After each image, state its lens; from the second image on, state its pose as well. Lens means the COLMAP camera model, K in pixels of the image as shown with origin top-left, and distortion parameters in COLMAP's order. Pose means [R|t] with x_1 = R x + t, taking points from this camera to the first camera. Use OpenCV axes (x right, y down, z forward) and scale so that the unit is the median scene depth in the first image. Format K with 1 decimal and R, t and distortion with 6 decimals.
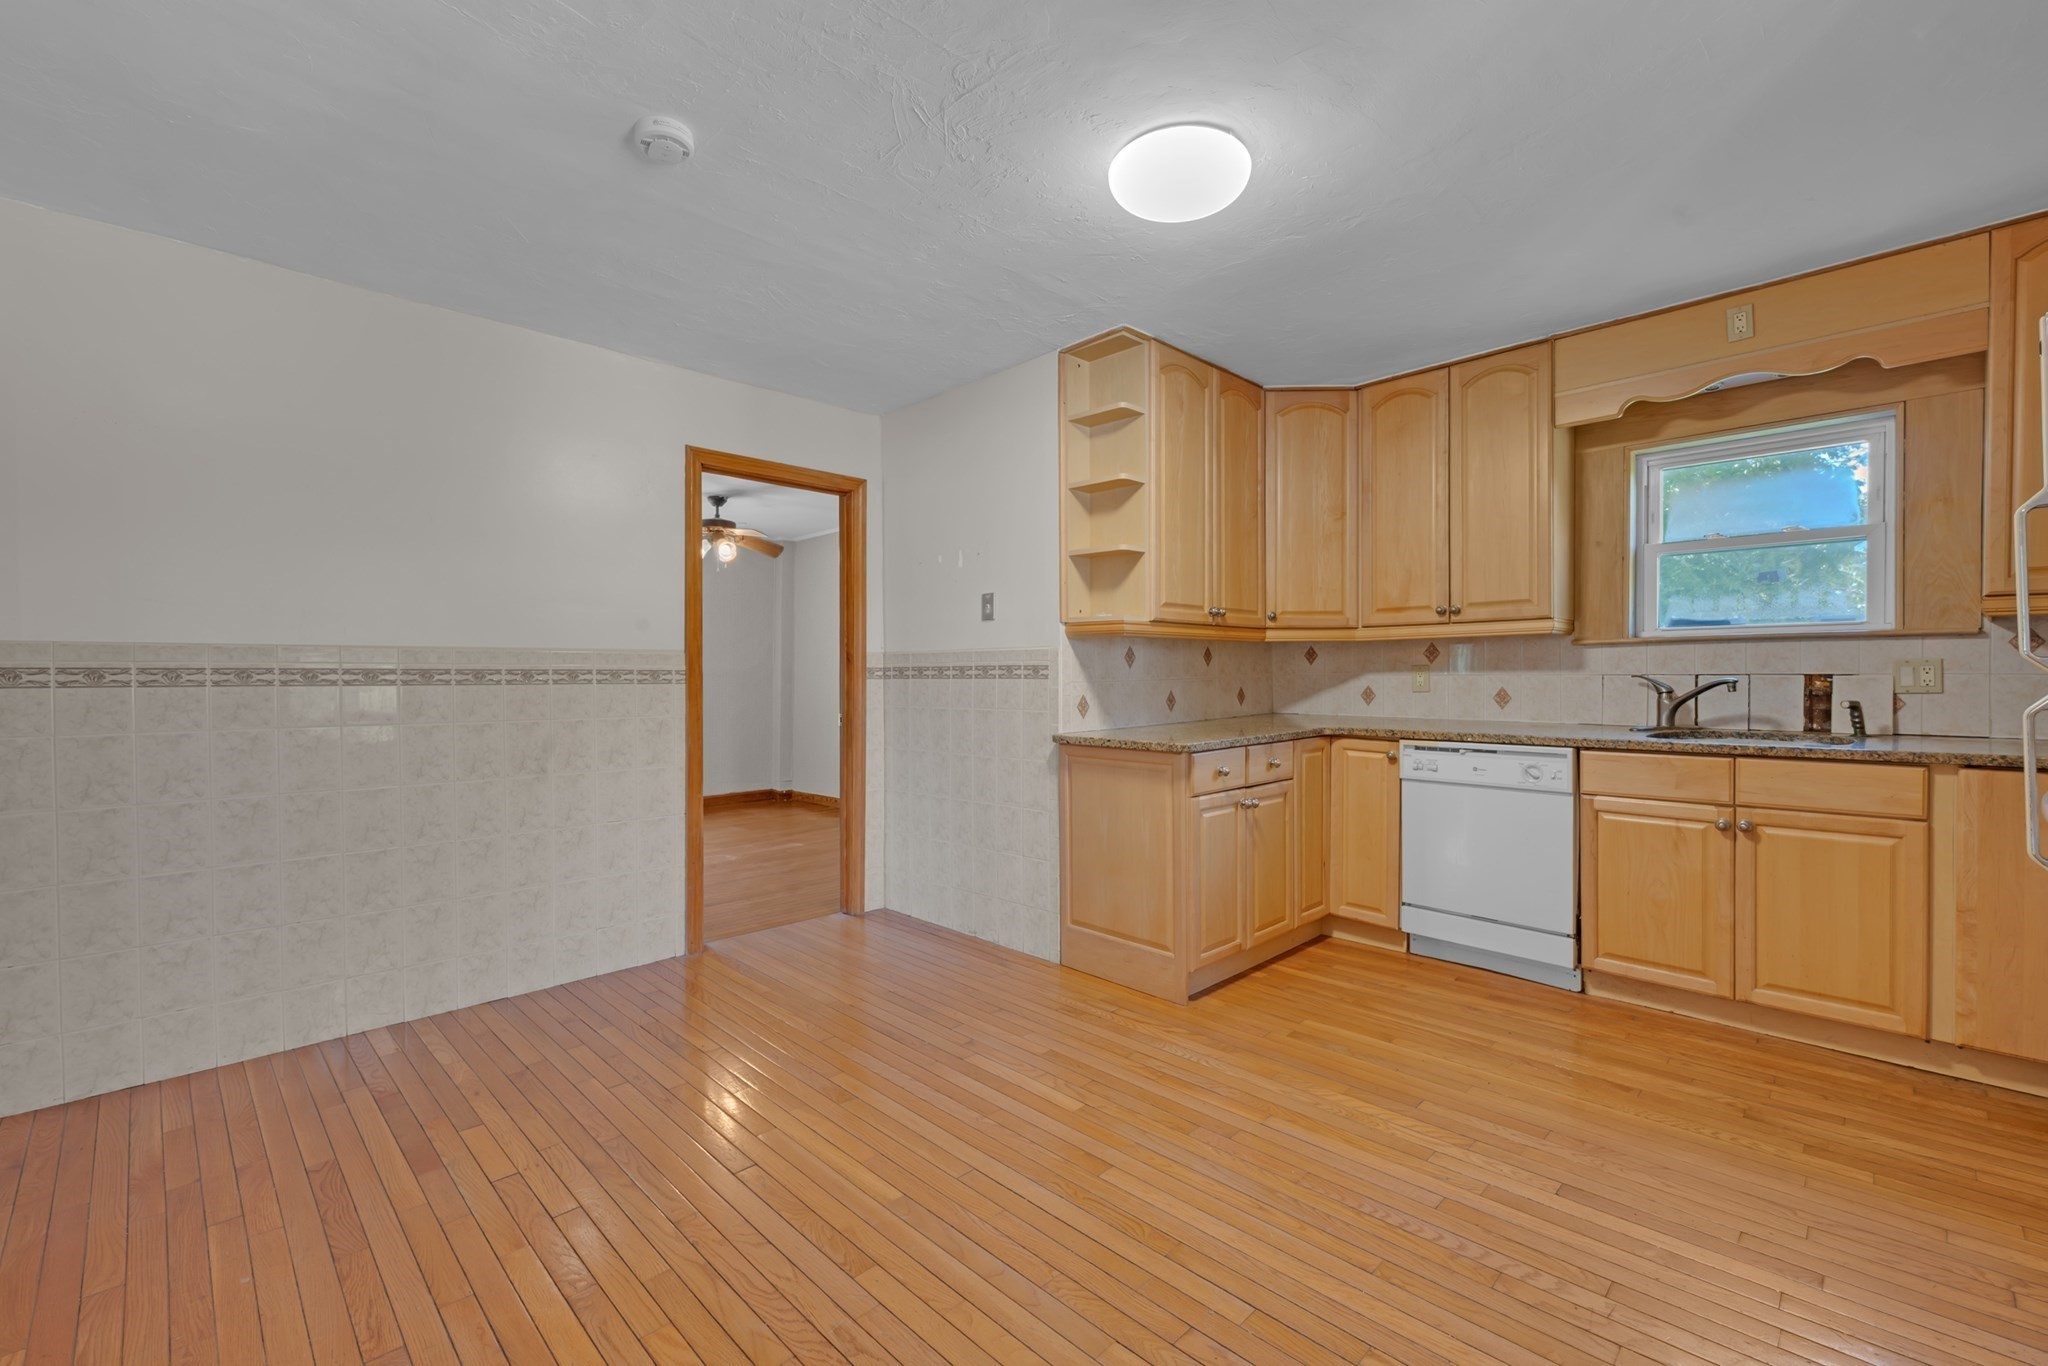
lens RADIAL K [[849.5, 0, 1010.7], [0, 849.5, 682.5], [0, 0, 1]] dist [-0.000890, 0.000096]
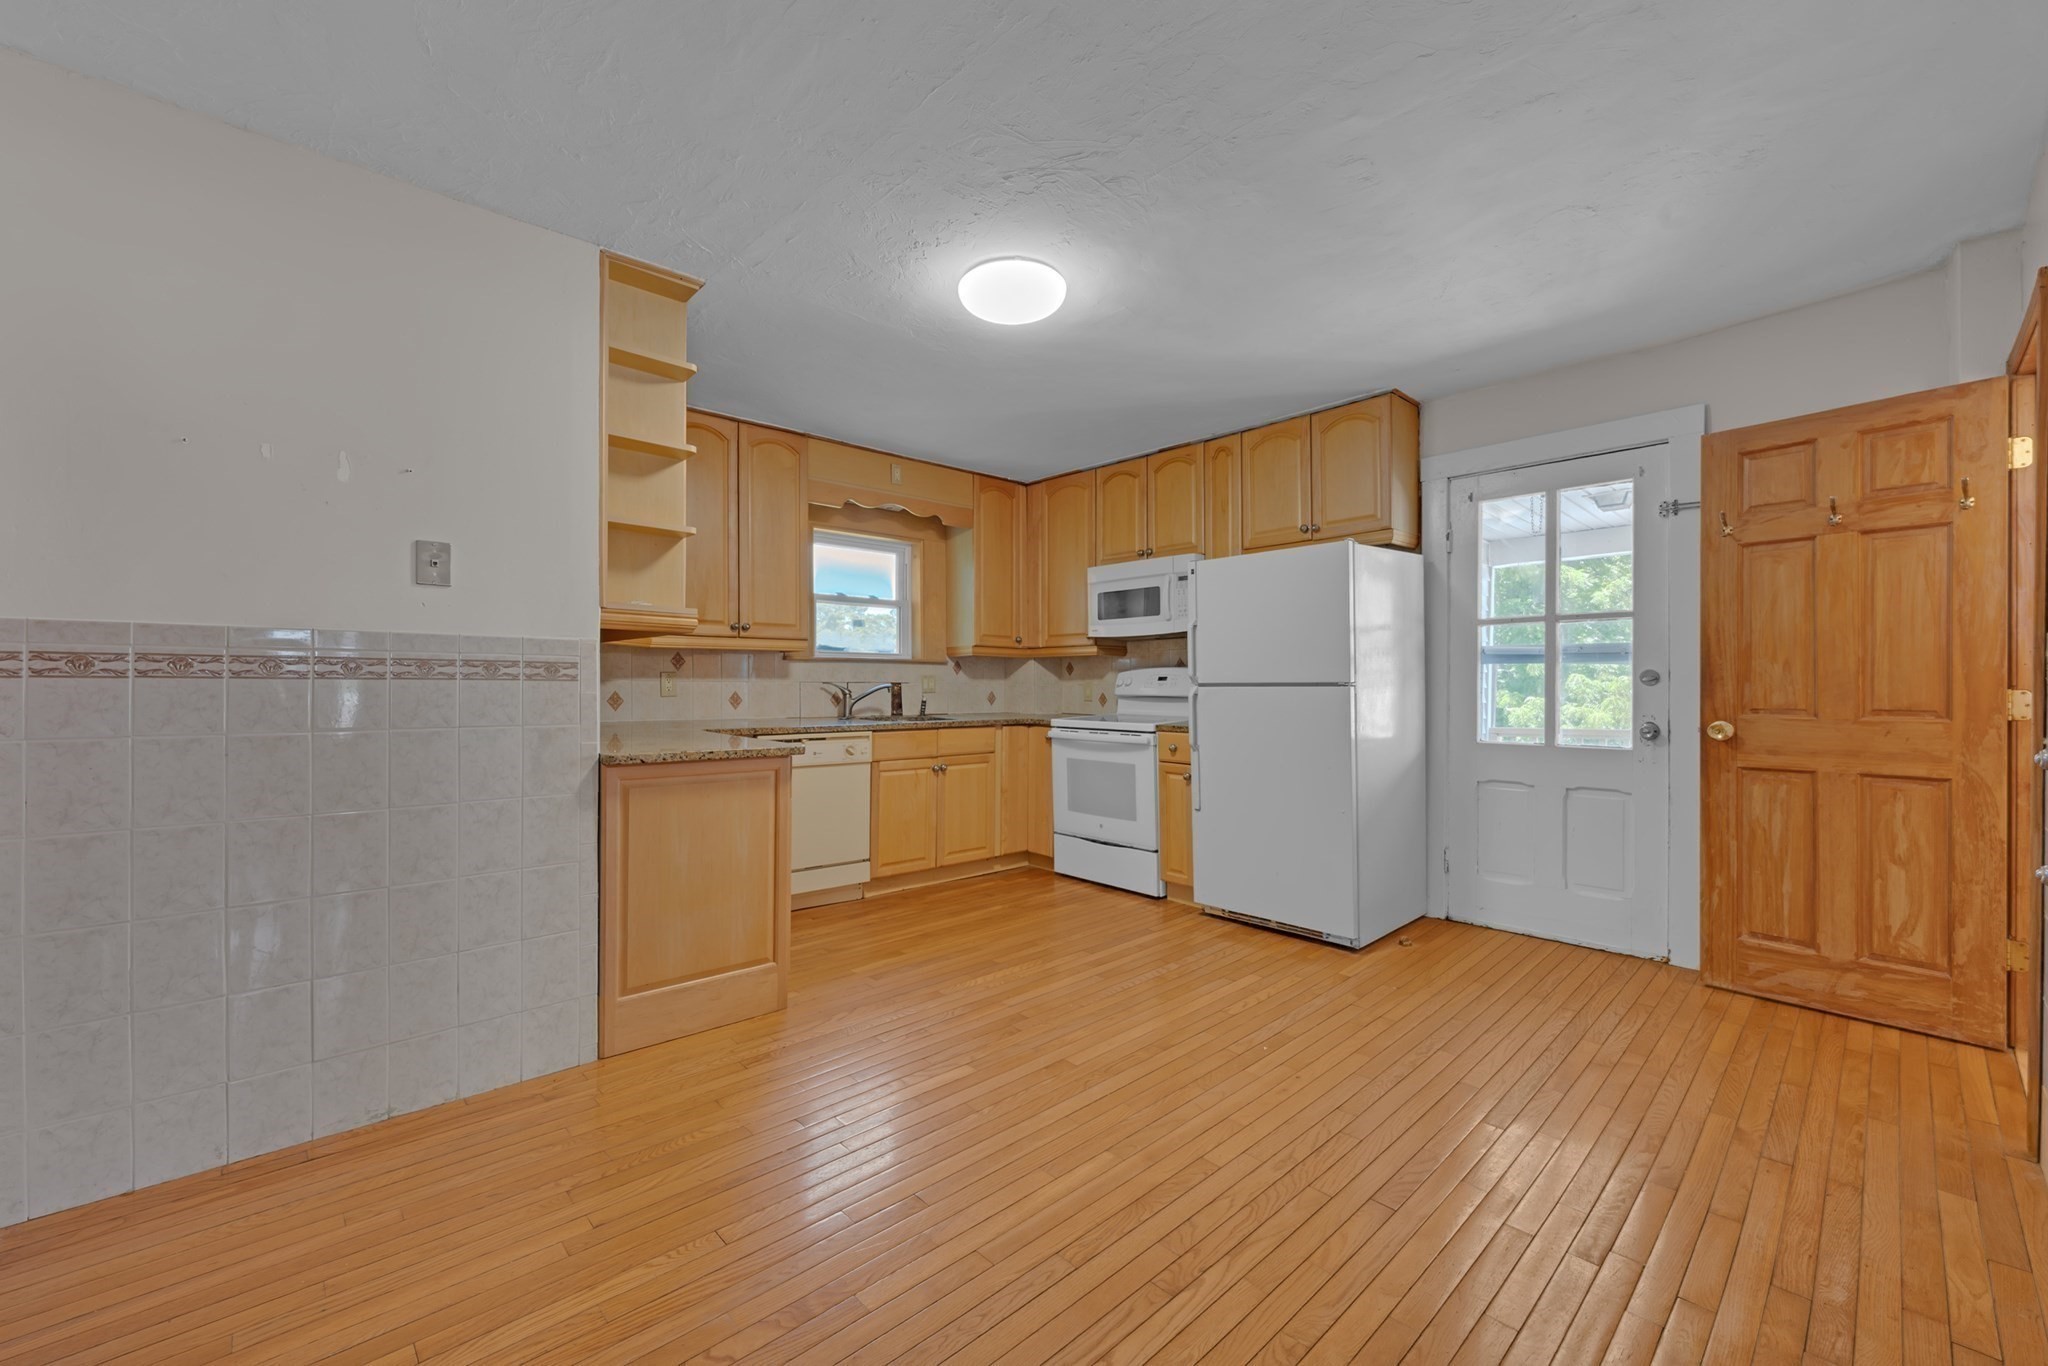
lens RADIAL K [[849.5, 0, 1010.7], [0, 849.5, 682.5], [0, 0, 1]] dist [-0.000890, 0.000096]
pose [[0.022849, 0.007831, 0.999708, -0.800995], [0.004334, 0.999959, -0.007932, 0.005167], [-0.999730, 0.004514, 0.022815, 0.715334]]
